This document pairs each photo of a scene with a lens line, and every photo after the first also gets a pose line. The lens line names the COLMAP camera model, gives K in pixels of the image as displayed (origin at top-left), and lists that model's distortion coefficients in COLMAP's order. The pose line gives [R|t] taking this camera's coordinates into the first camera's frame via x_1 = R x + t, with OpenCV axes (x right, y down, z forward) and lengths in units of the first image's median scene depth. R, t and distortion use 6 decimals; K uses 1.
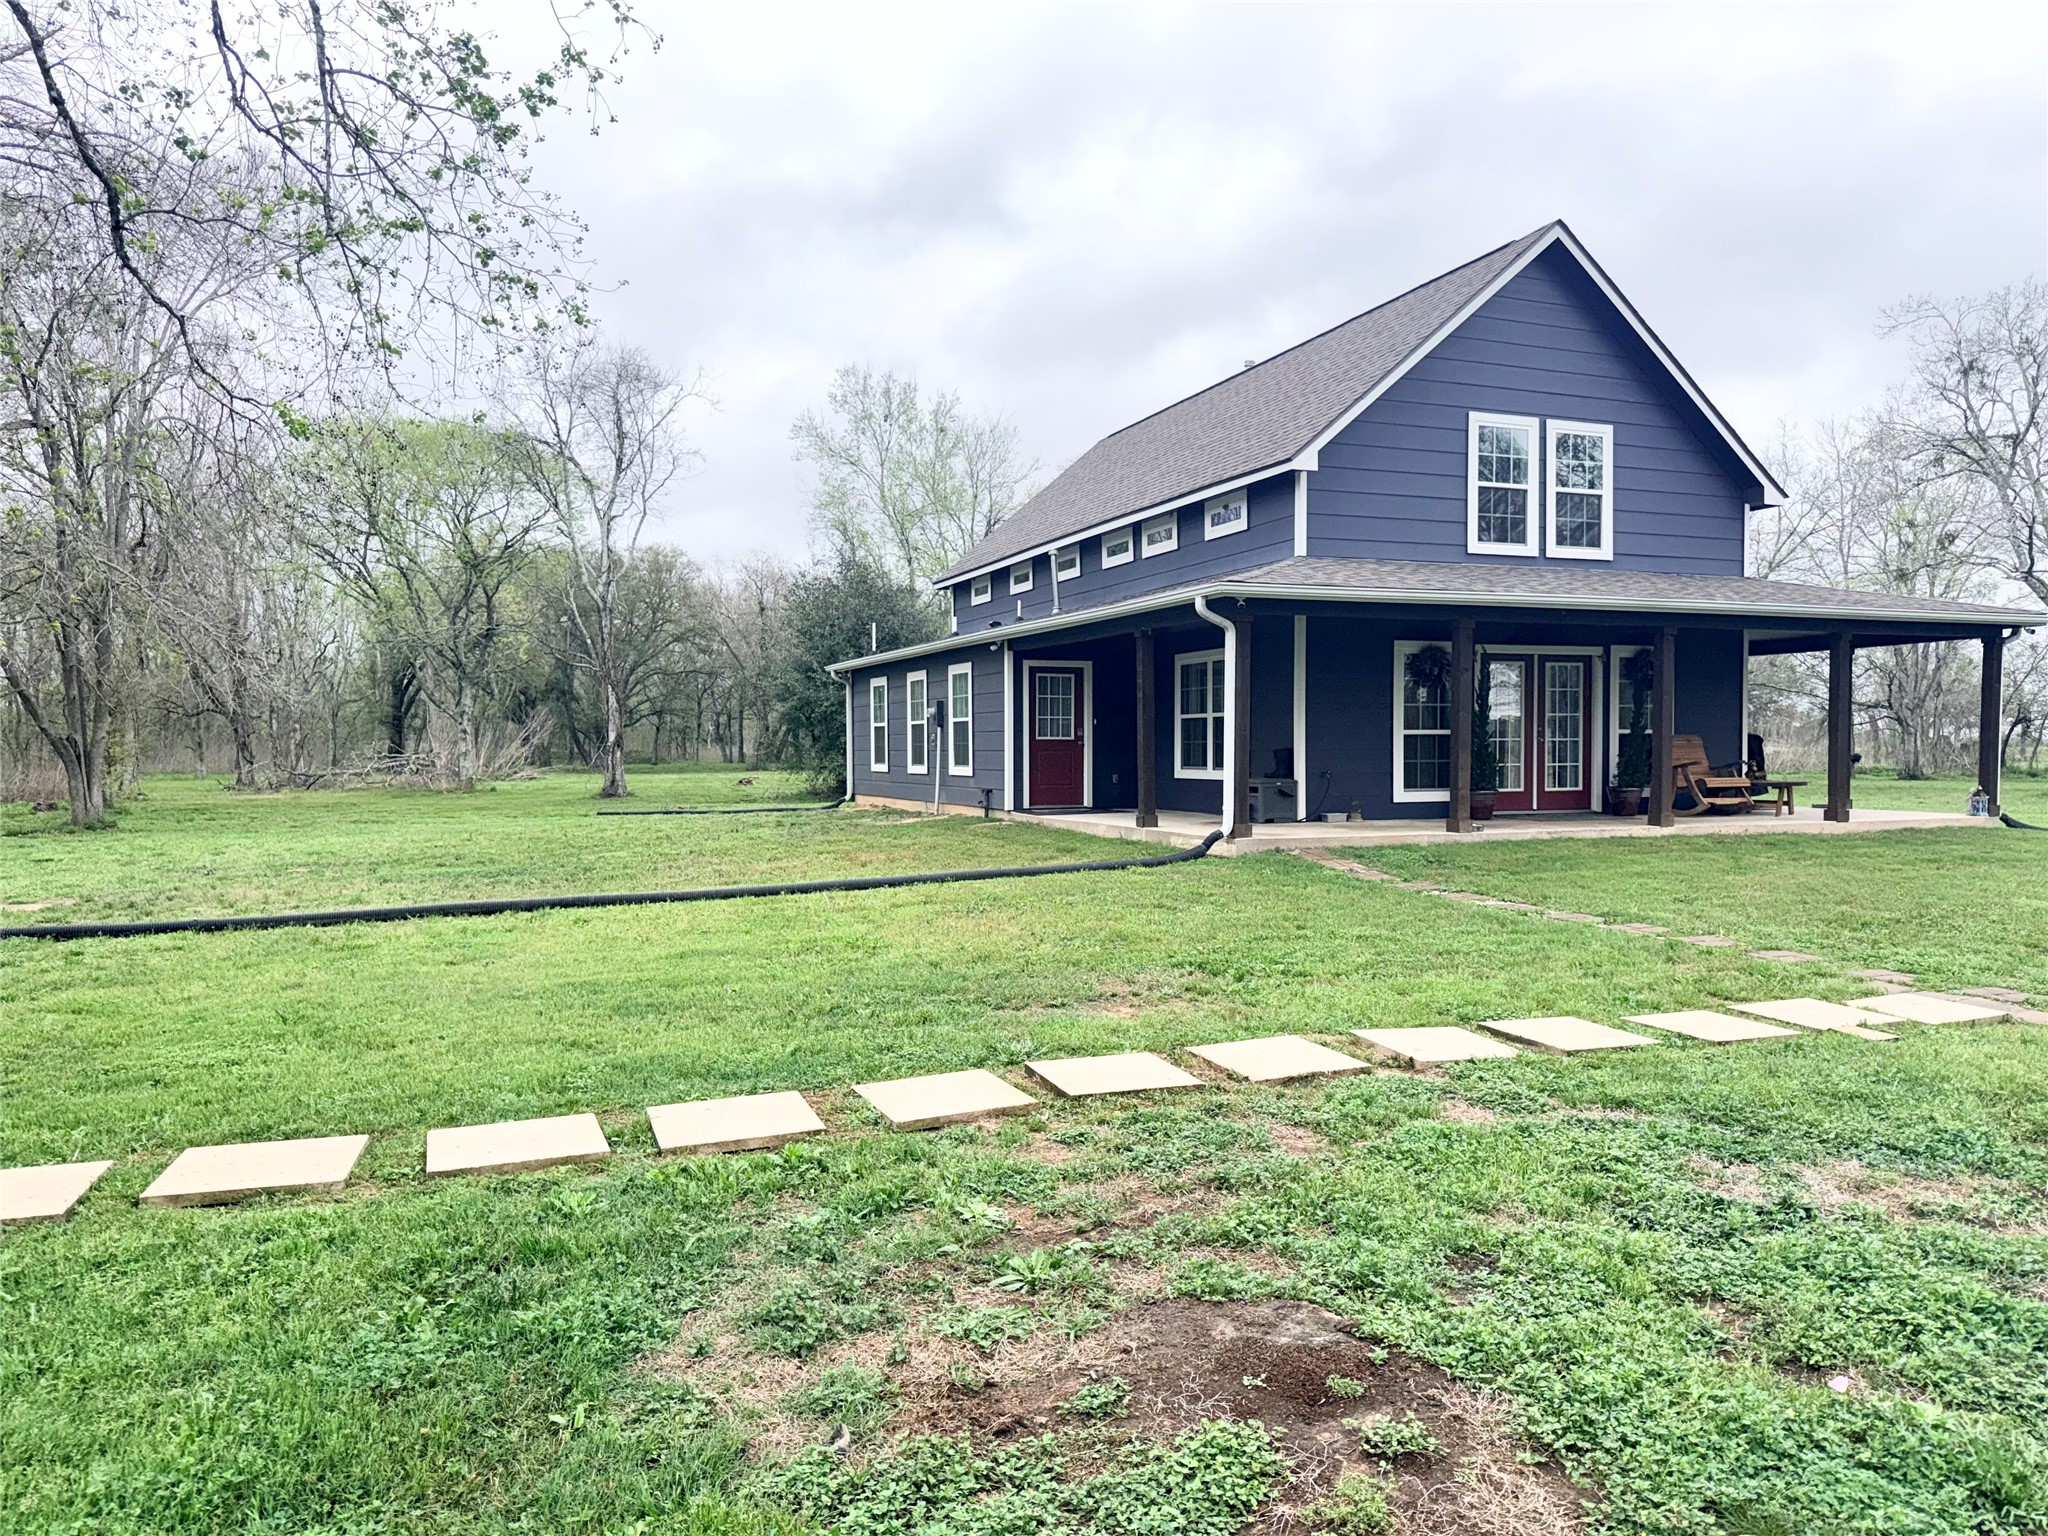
lens RADIAL K [[1438.8, 0, 1020.5], [0, 1438.8, 775.8], [0, 0, 1]] dist [0.035139, -0.026539]
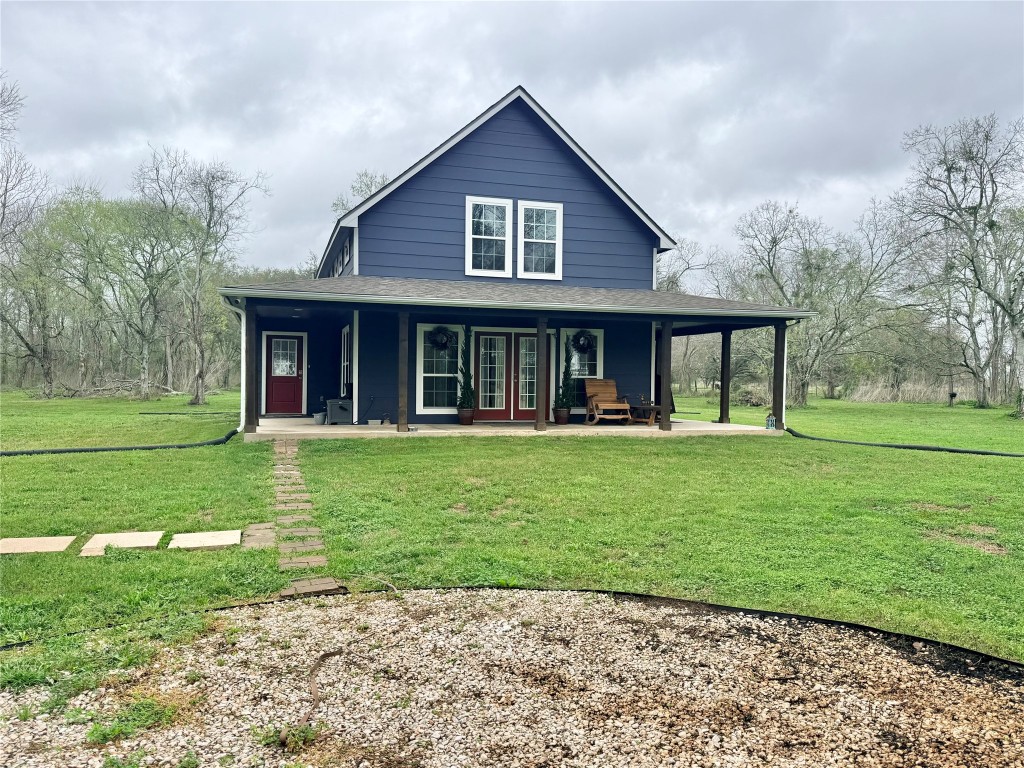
lens RADIAL K [[791.9, 0, 521.1], [0, 791.9, 406.2], [0, 0, 1]] dist [0.052748, -0.026629]
pose [[0.996556, 0.018192, -0.080904, 0.444196], [-0.017294, 0.999781, 0.011792, -0.005111], [0.081101, -0.010352, 0.996652, 0.025861]]
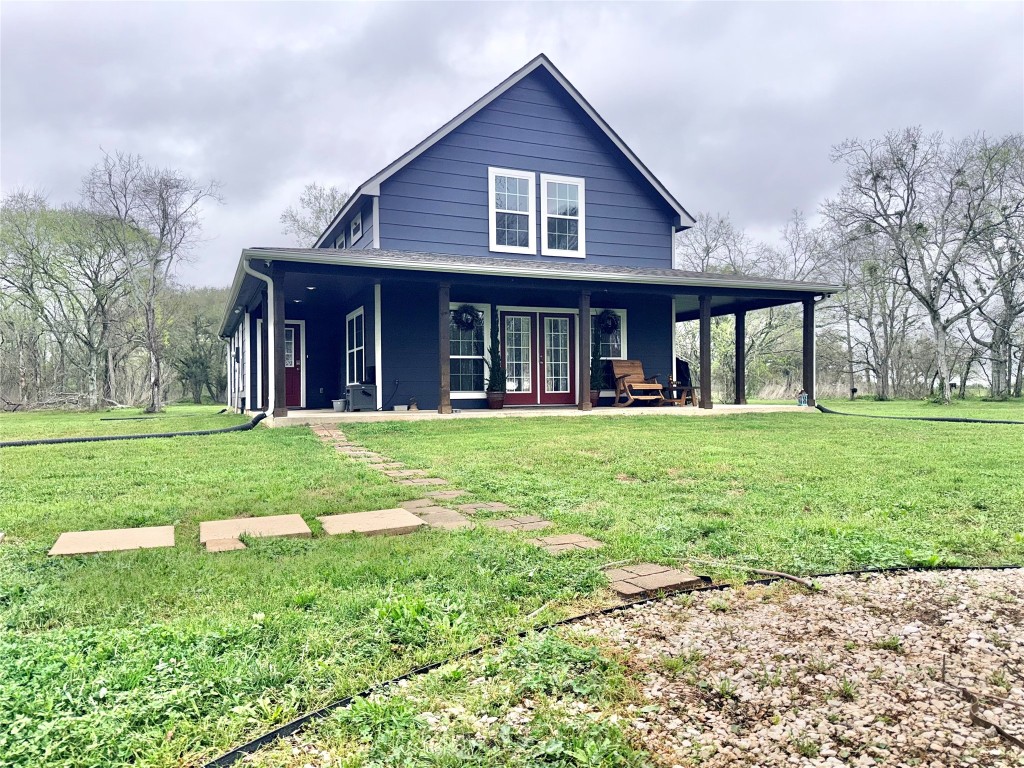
lens RADIAL K [[719.4, 0, 513.3], [0, 719.4, 402.0], [0, 0, 1]] dist [0.035139, -0.026539]
pose [[0.999623, -0.008150, 0.026213, 0.302699], [0.008427, 0.999910, -0.010483, 0.029570], [-0.026125, 0.010700, 0.999601, 0.155660]]
